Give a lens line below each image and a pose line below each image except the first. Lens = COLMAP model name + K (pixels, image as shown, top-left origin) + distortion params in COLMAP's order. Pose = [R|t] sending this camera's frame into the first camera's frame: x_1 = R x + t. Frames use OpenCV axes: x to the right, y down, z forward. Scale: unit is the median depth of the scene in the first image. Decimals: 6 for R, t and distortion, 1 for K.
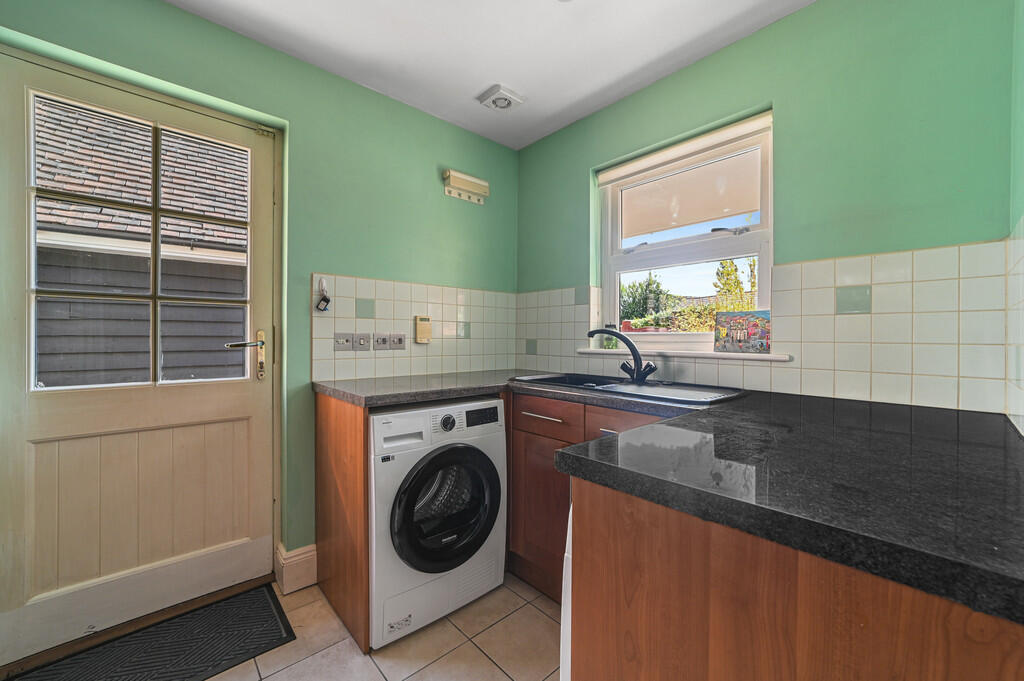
lens RADIAL K [[398.9, 0, 511.8], [0, 398.9, 339.6], [0, 0, 1]] dist [-0.022712, 0.001835]
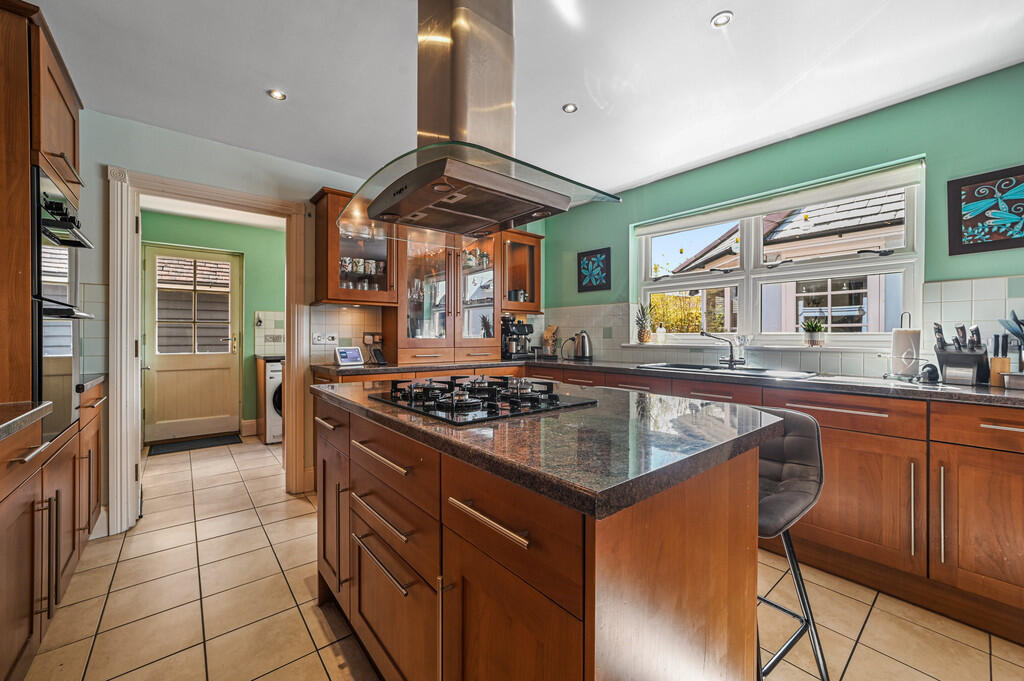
lens RADIAL K [[398.9, 0, 519.9], [0, 398.9, 341.5], [0, 0, 1]] dist [-0.022712, 0.001835]
pose [[0.999617, 0.001415, -0.027628, 1.256811], [-0.001307, 0.999991, 0.003926, 0.013595], [0.027633, -0.003888, 0.999611, -1.469162]]
